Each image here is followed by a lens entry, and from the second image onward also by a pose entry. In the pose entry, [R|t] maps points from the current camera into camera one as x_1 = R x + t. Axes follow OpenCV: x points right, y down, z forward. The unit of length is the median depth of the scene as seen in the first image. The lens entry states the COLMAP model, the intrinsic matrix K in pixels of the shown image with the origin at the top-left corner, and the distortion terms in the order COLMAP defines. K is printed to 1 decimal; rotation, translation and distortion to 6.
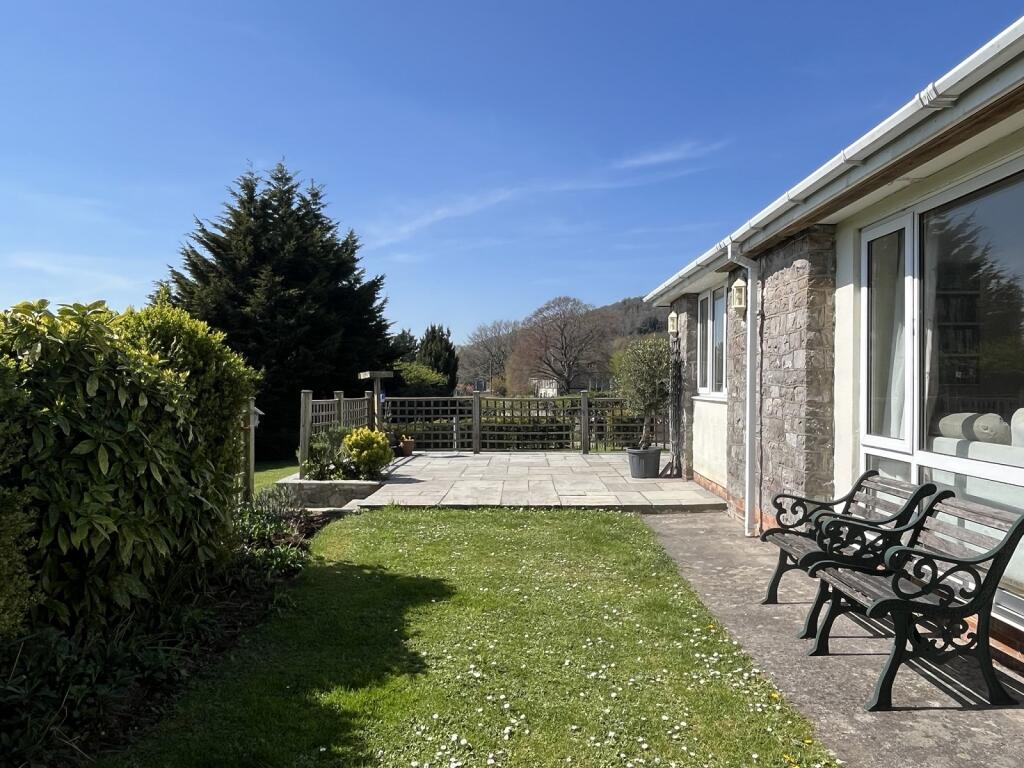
lens RADIAL K [[715.0, 0, 512.0], [0, 715.0, 384.0], [0, 0, 1]] dist [-0.002168, -0.000315]
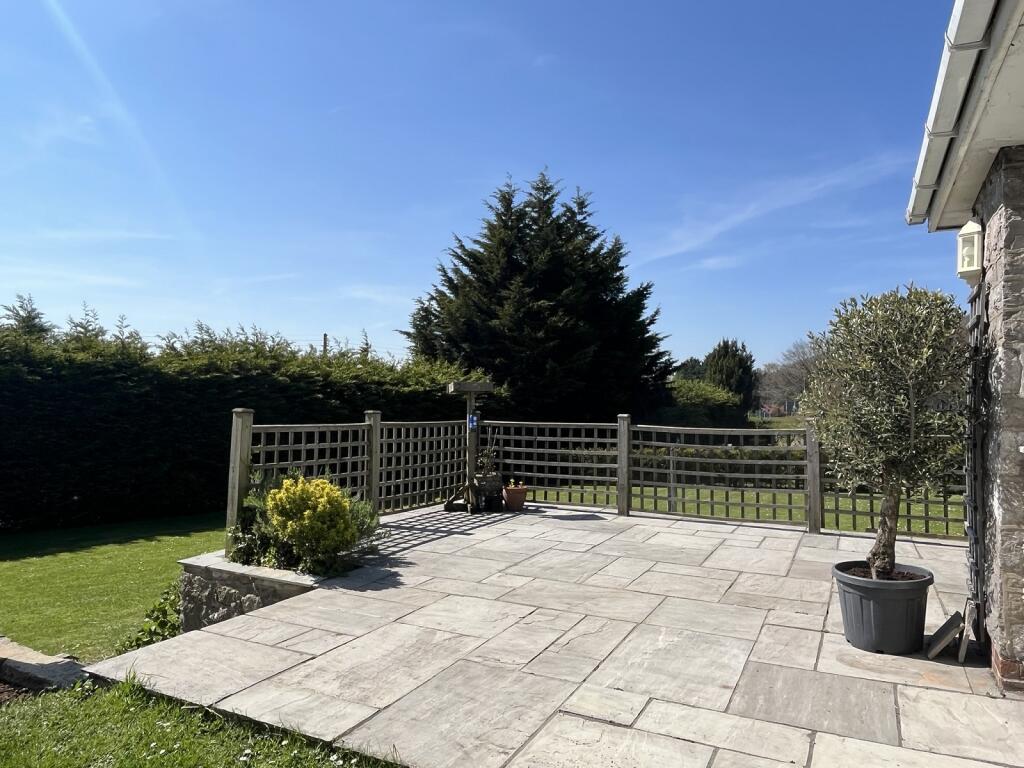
lens RADIAL K [[686.2, 0, 514.6], [0, 686.2, 386.2], [0, 0, 1]] dist [0.001741, 0.007239]
pose [[0.902456, 0.004199, -0.430761, 0.041222], [-0.014544, 0.999679, -0.020724, -0.000291], [0.430536, 0.024968, 0.902228, 0.141377]]
